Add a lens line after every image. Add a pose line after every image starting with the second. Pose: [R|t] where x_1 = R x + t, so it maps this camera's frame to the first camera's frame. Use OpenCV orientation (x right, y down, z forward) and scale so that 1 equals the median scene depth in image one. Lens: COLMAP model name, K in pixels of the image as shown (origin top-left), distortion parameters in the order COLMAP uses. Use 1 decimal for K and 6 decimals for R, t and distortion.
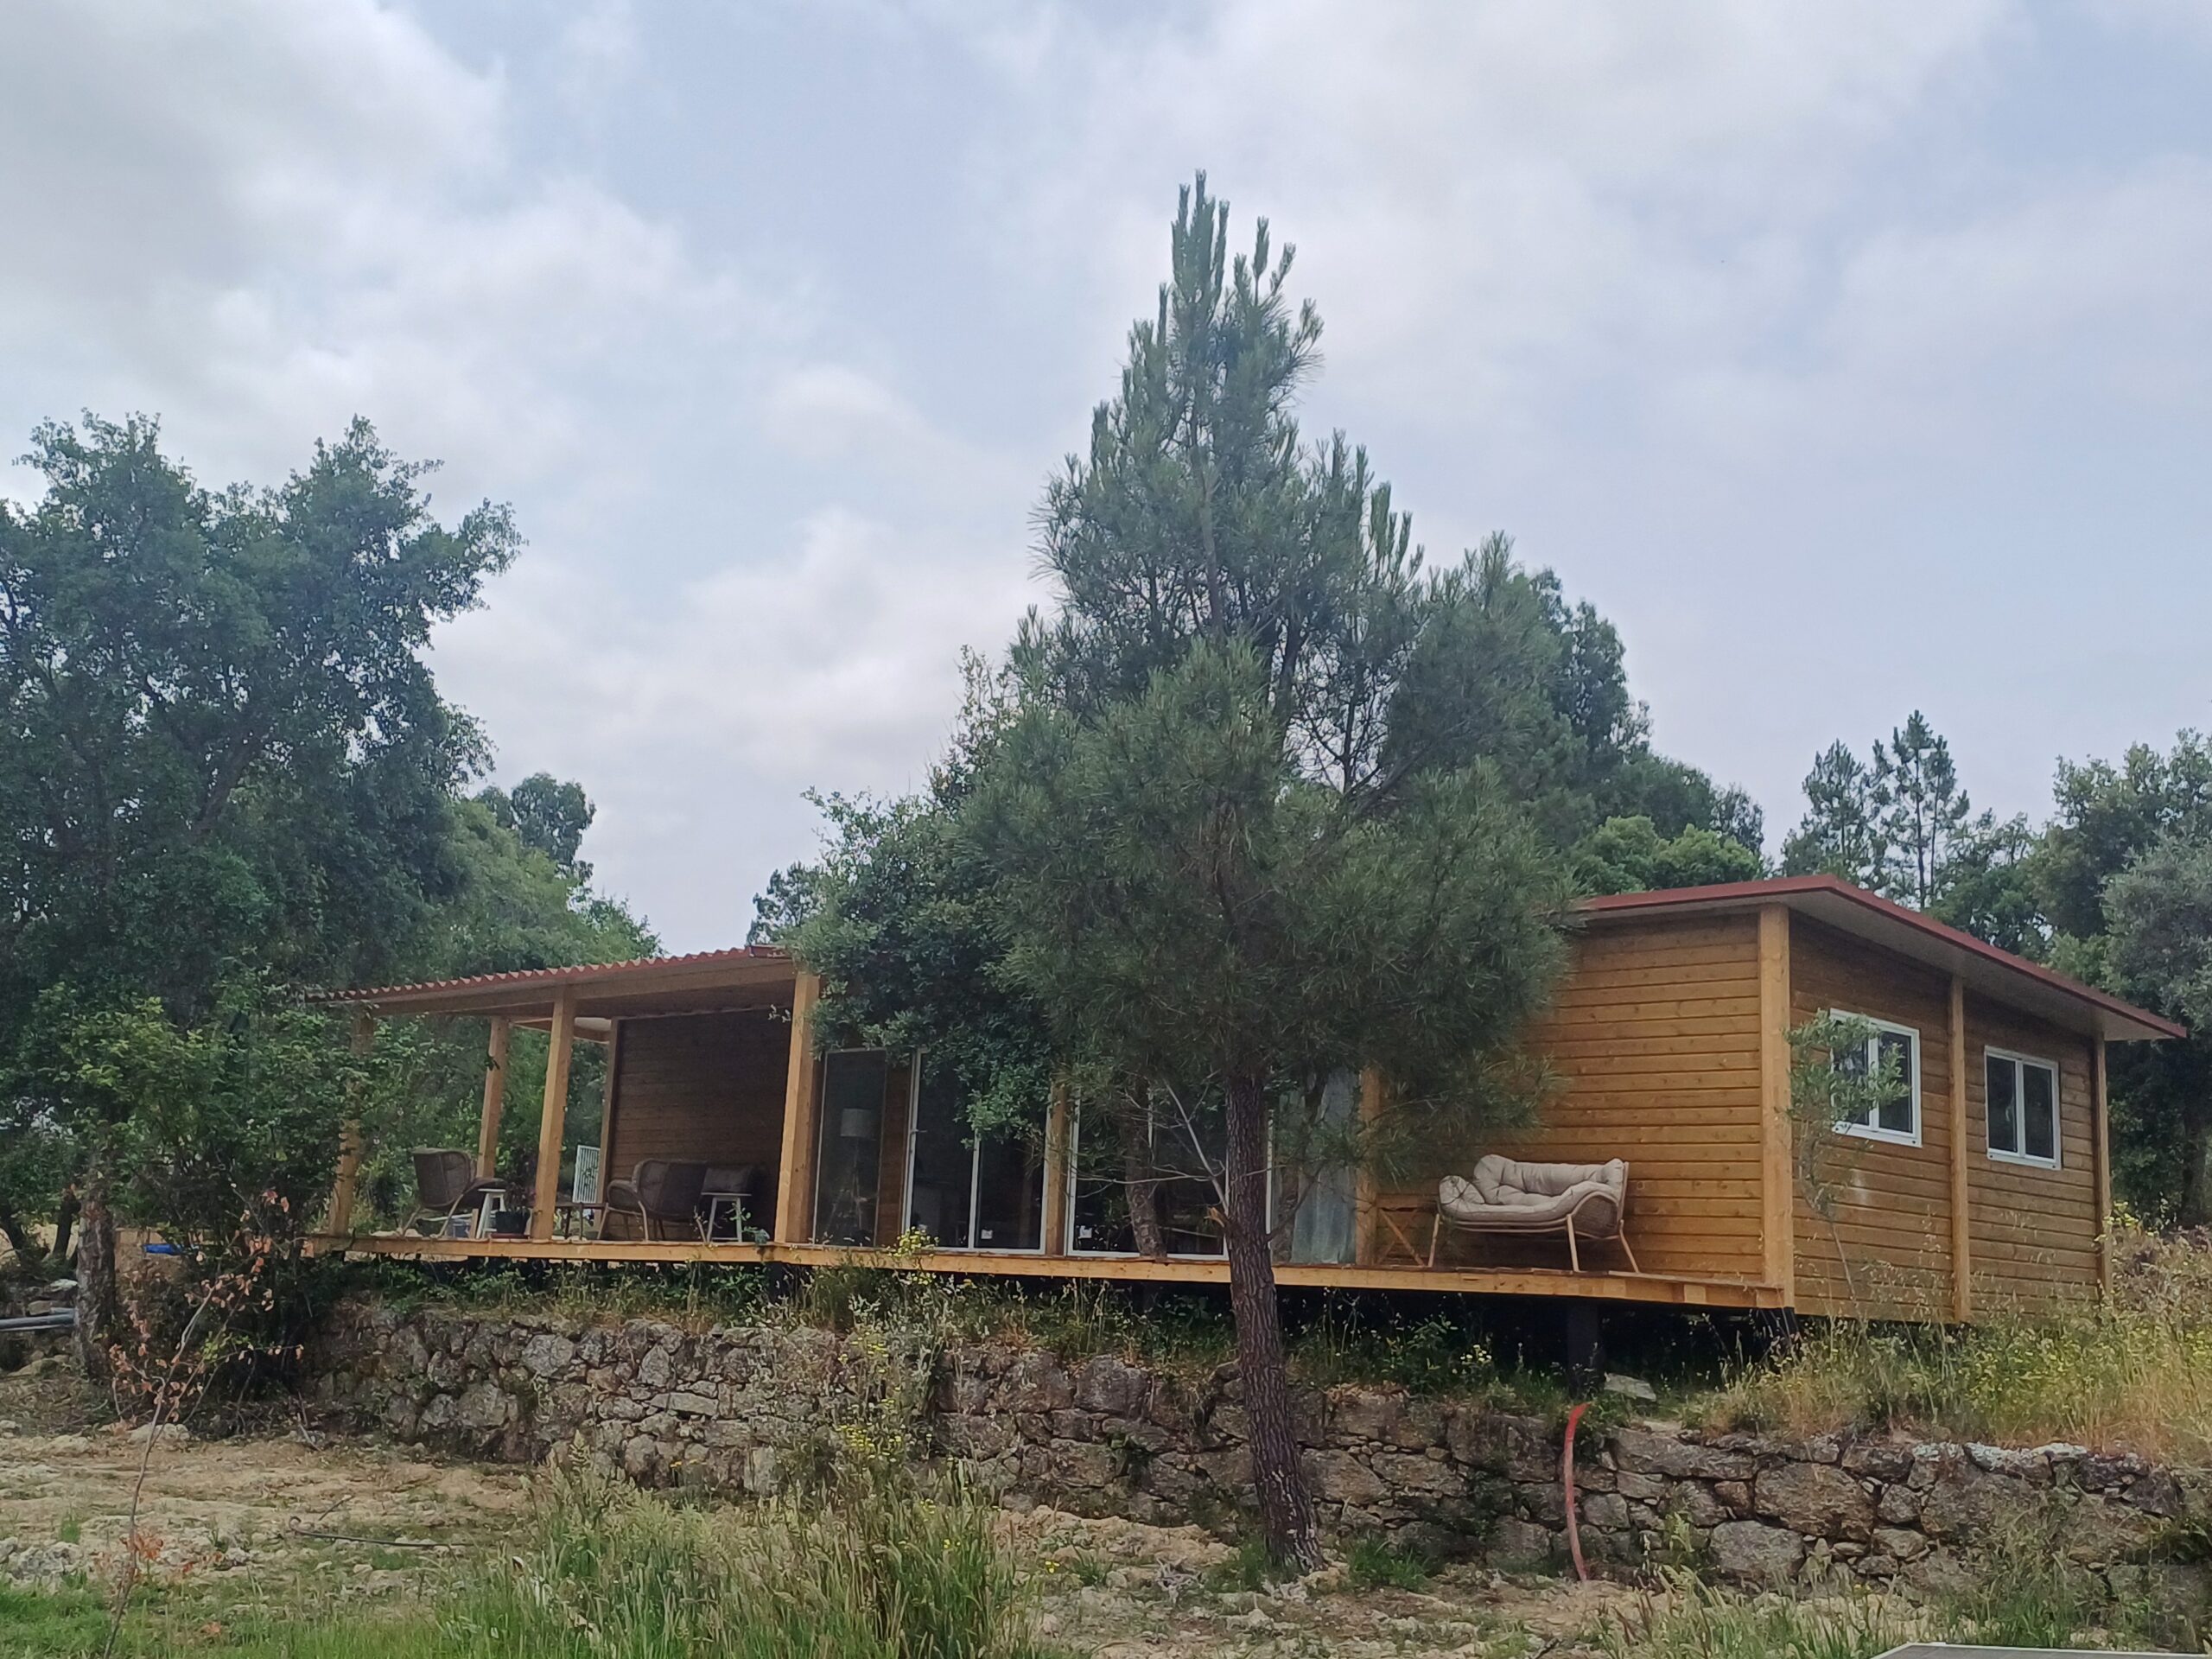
lens RADIAL K [[2309.0, 0, 1106.4], [0, 2309.0, 815.2], [0, 0, 1]] dist [0.184615, -0.307573]
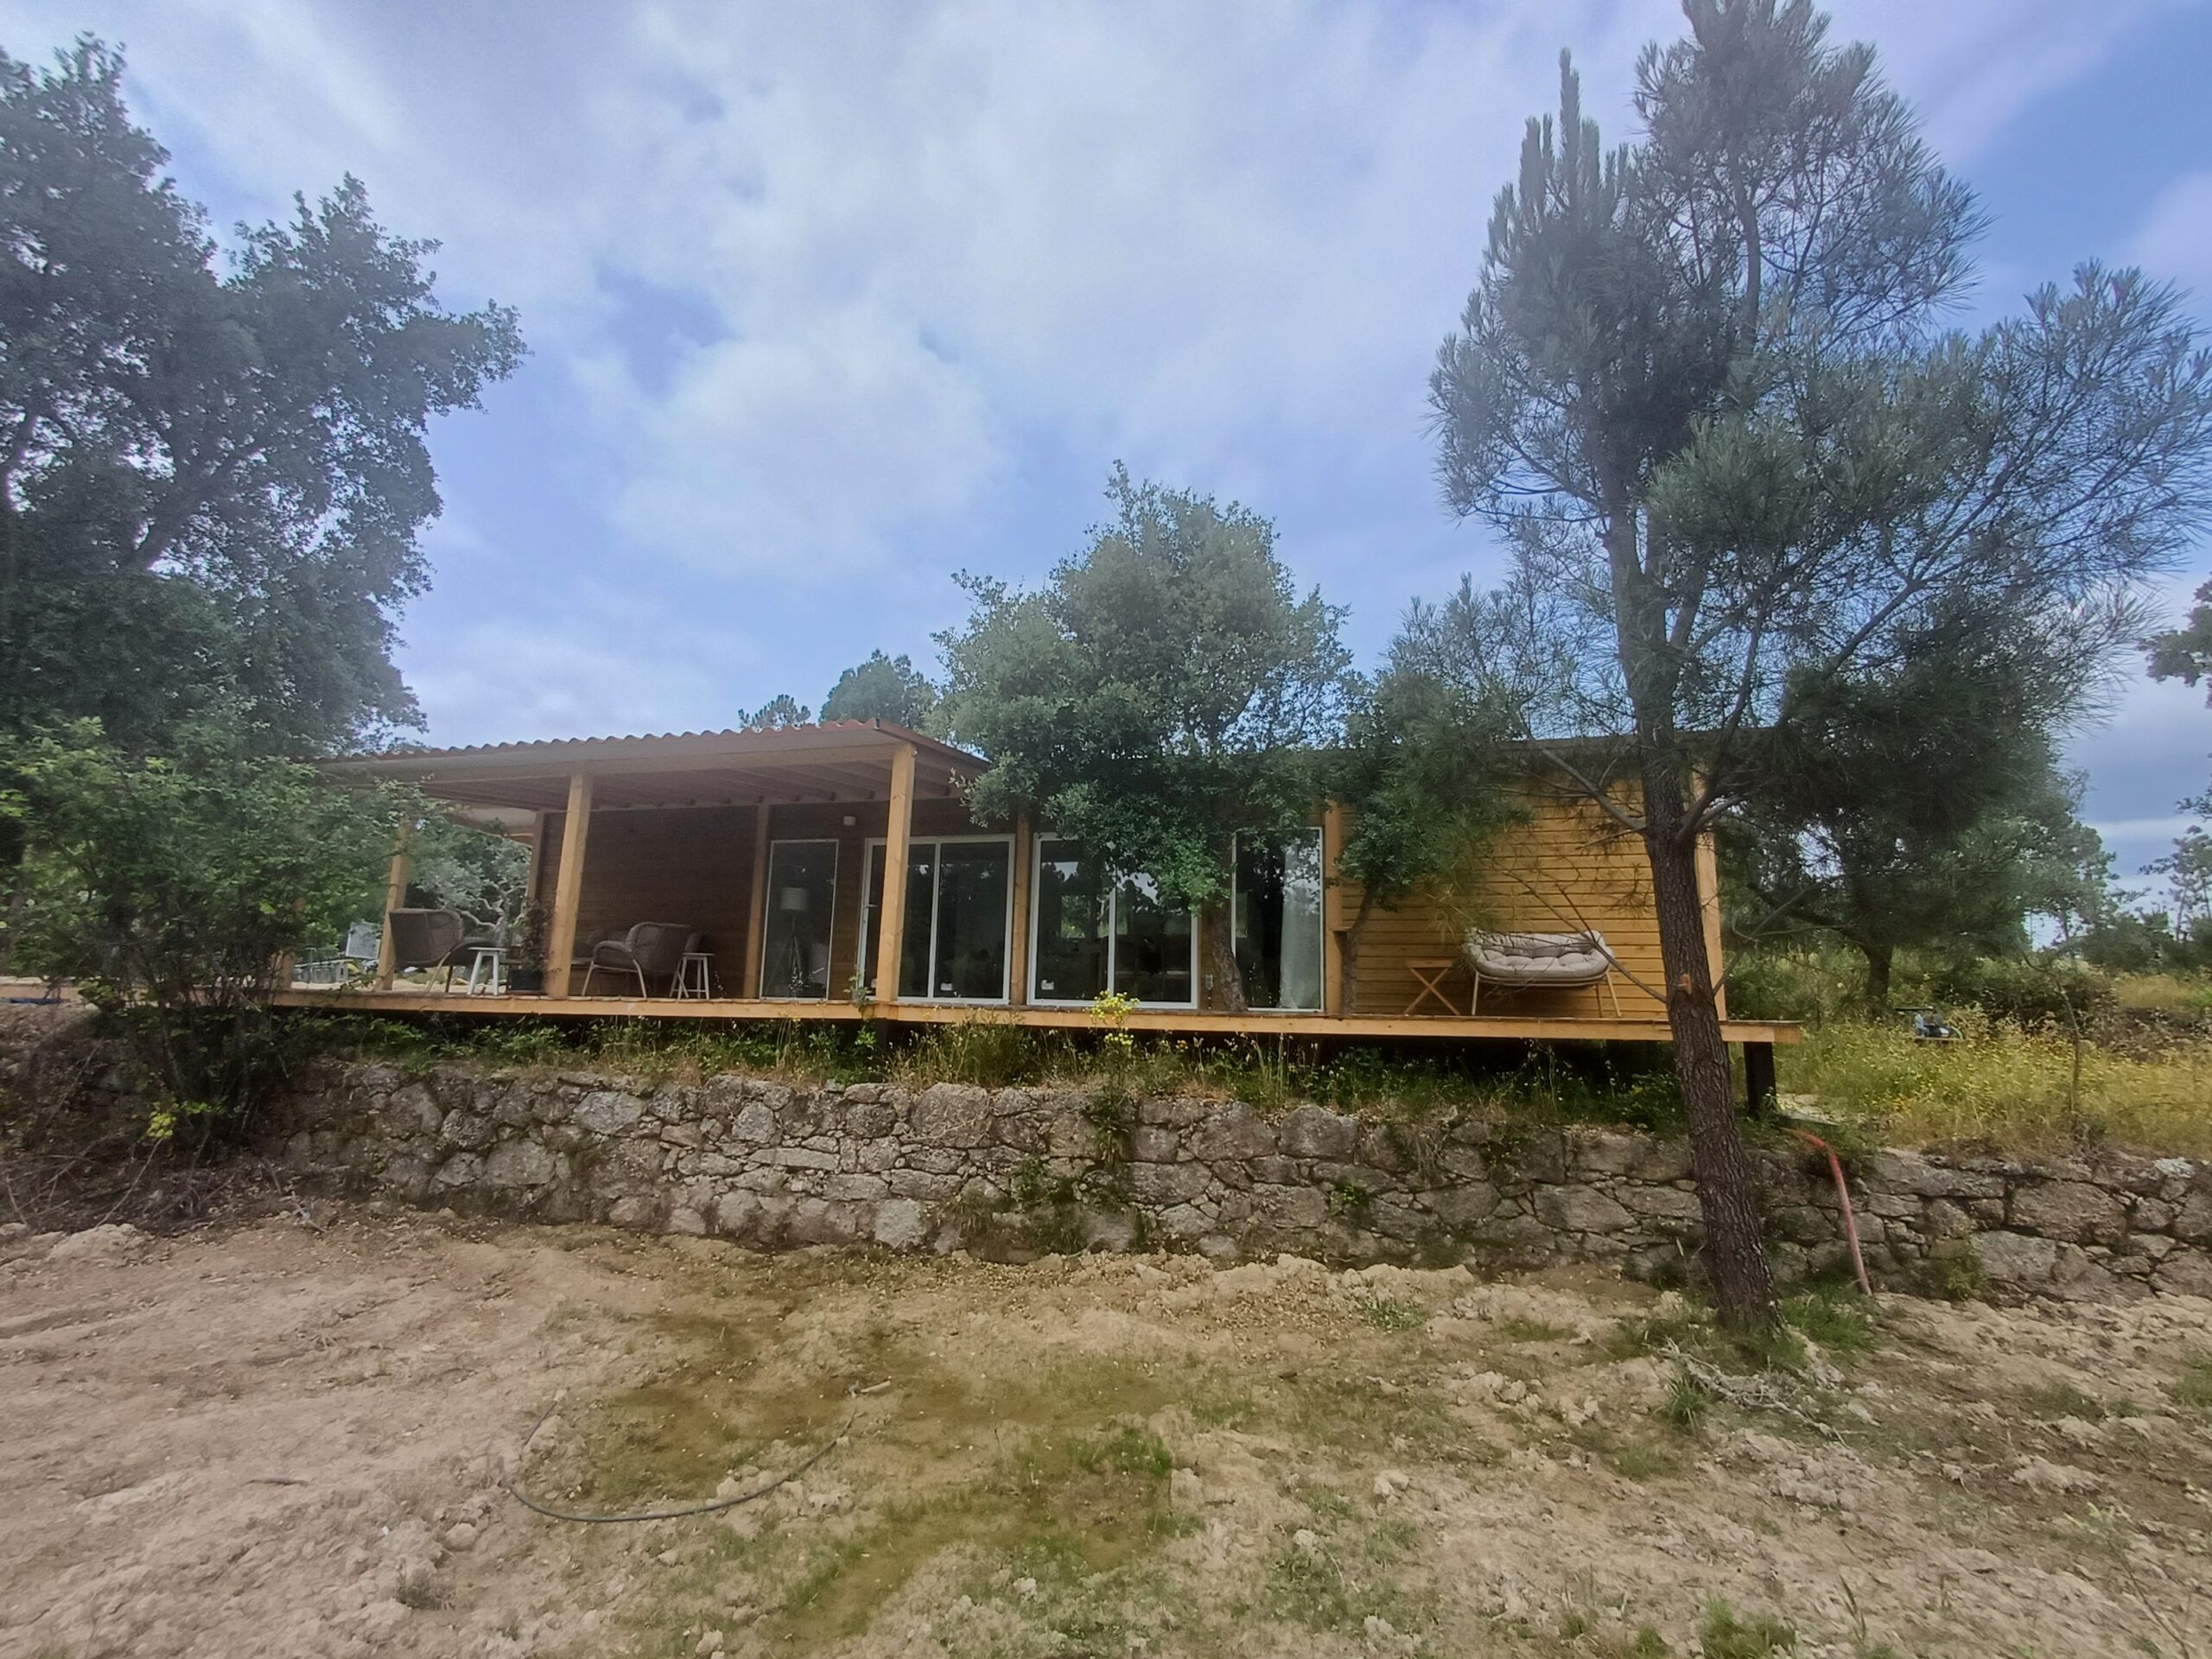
lens RADIAL K [[999.1, 0, 1105.5], [0, 999.1, 834.6], [0, 0, 1]] dist [0.002843, 0.006430]
pose [[0.886154, 0.055466, 0.460059, -0.266591], [-0.076332, 0.996721, 0.026860, 0.089072], [-0.457061, -0.058919, 0.887482, 0.560620]]
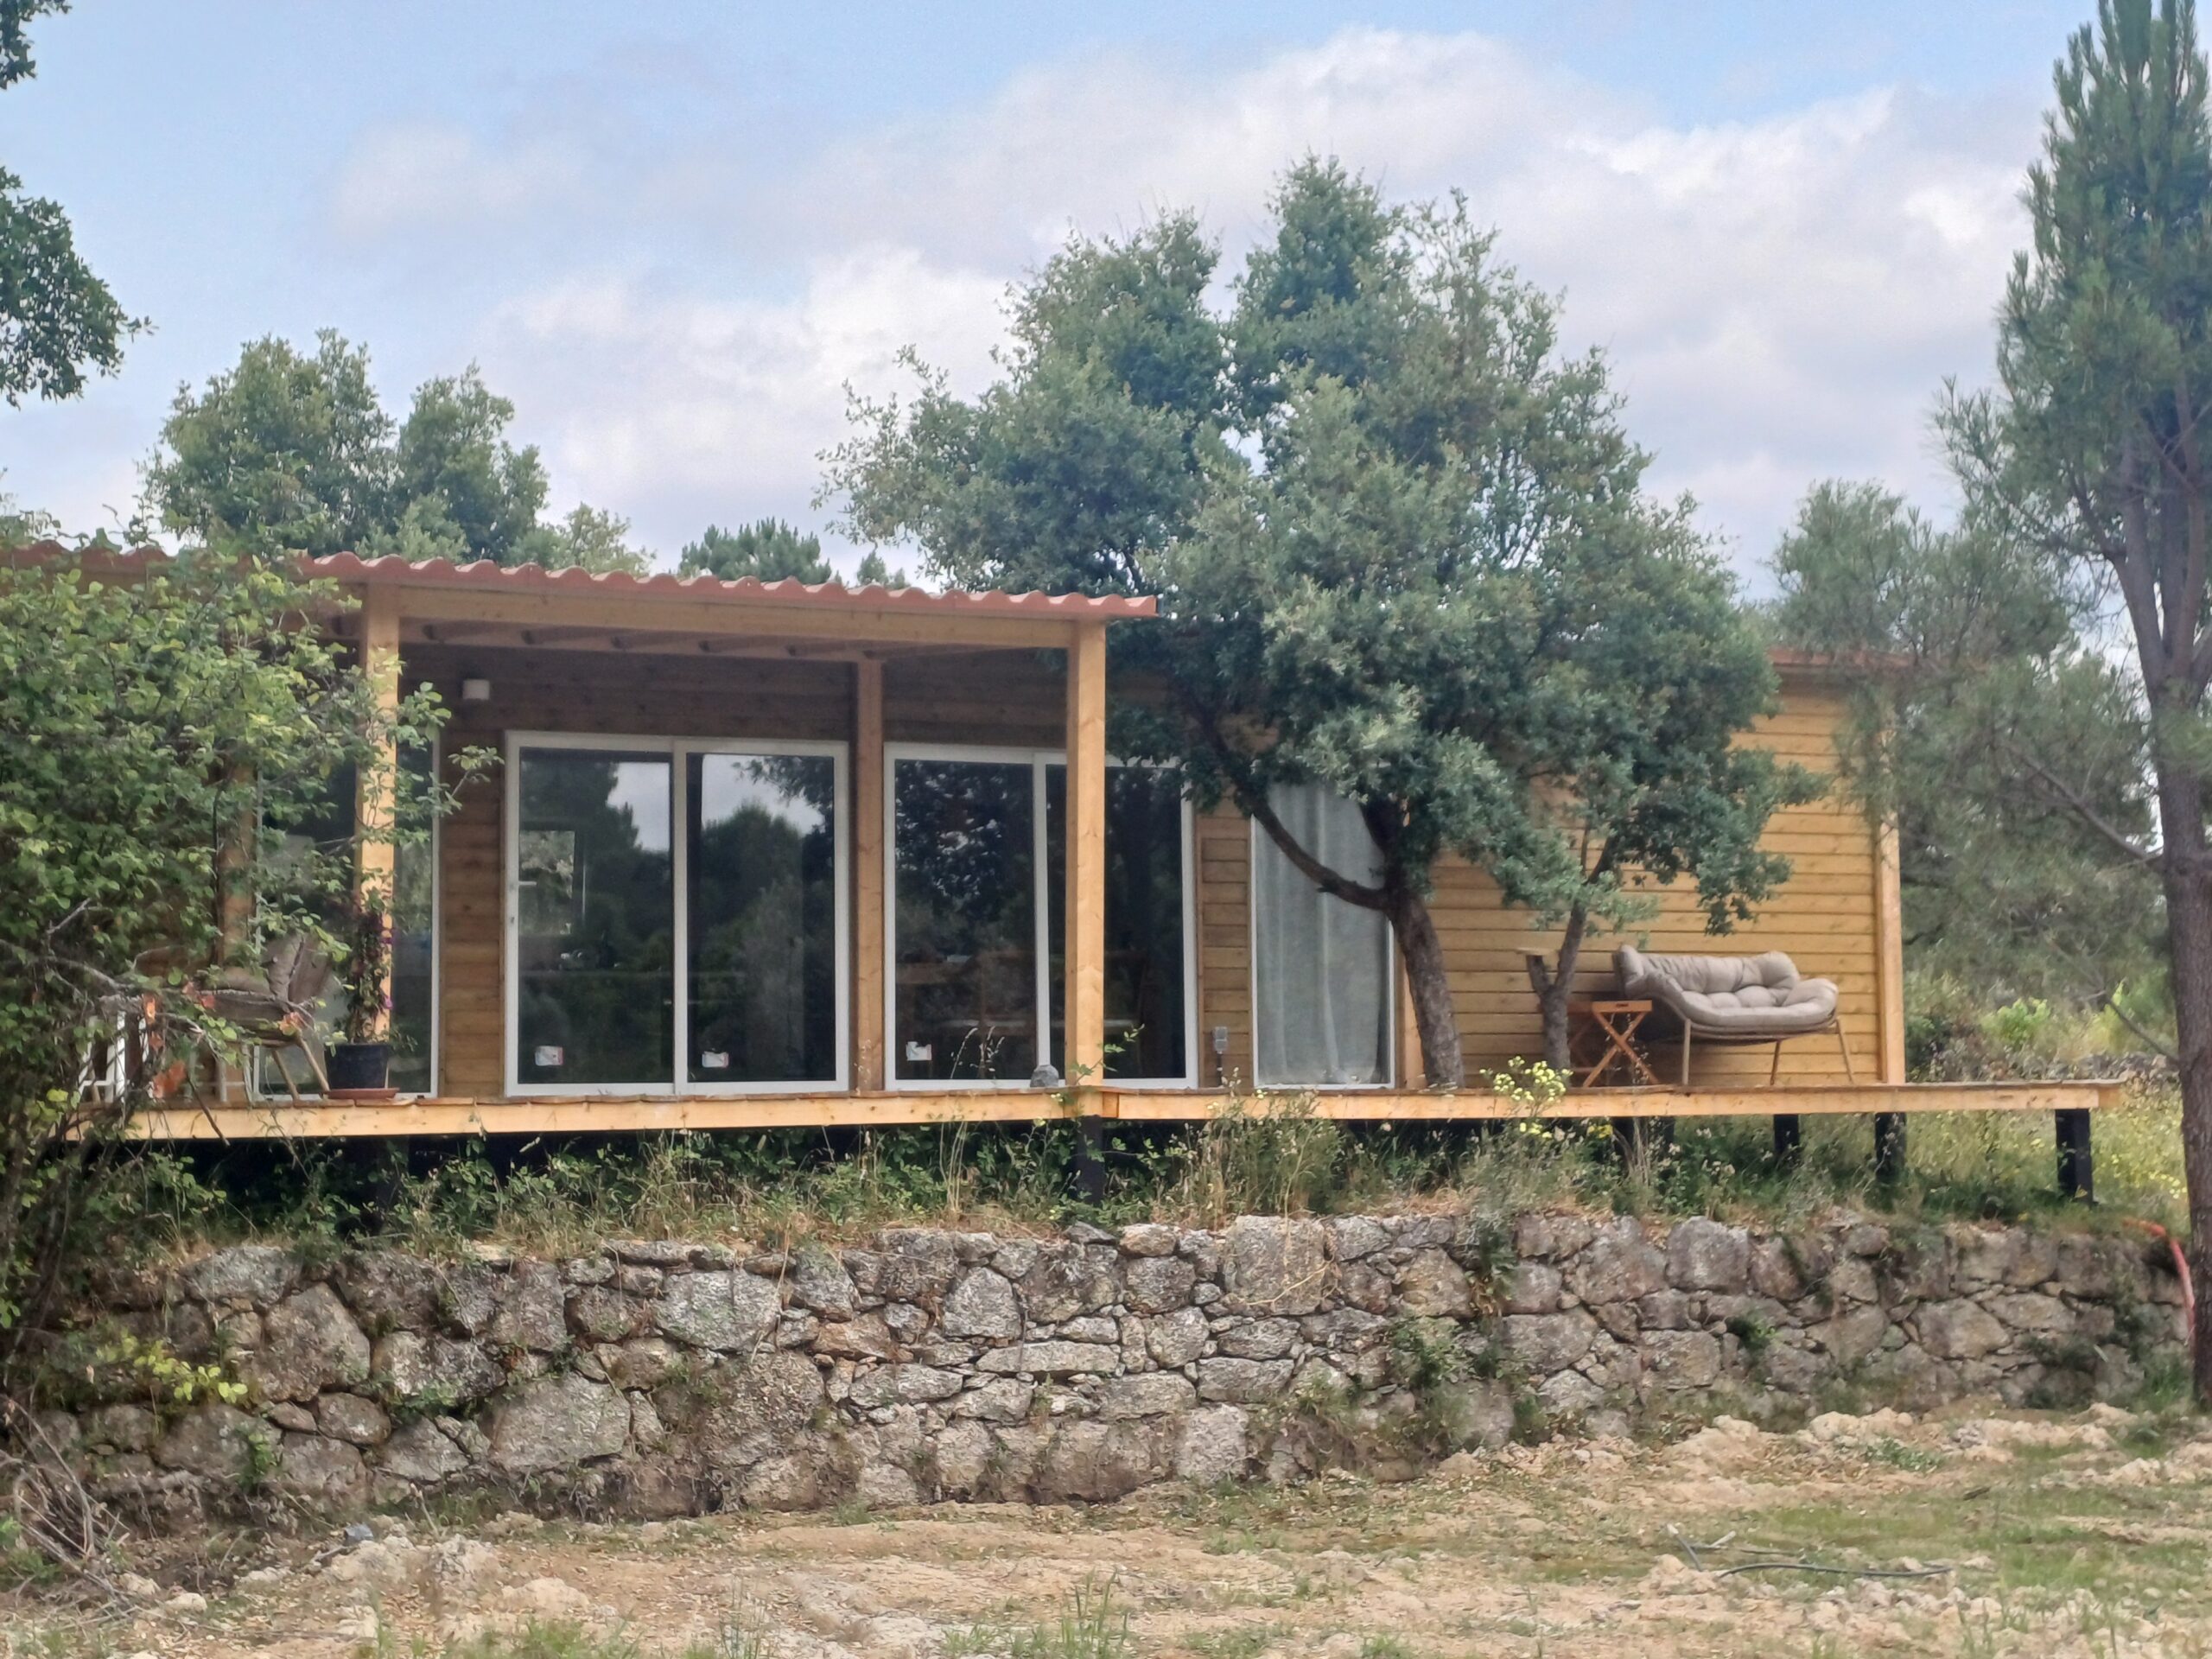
lens RADIAL K [[3545.5, 0, 1109.9], [0, 3545.5, 717.2], [0, 0, 1]] dist [0.156545, -0.126073]
pose [[0.363875, 0.053581, 0.929905, -1.014797], [-0.159705, 0.987149, 0.005614, 0.083542], [-0.917654, -0.150554, 0.367756, 0.677221]]
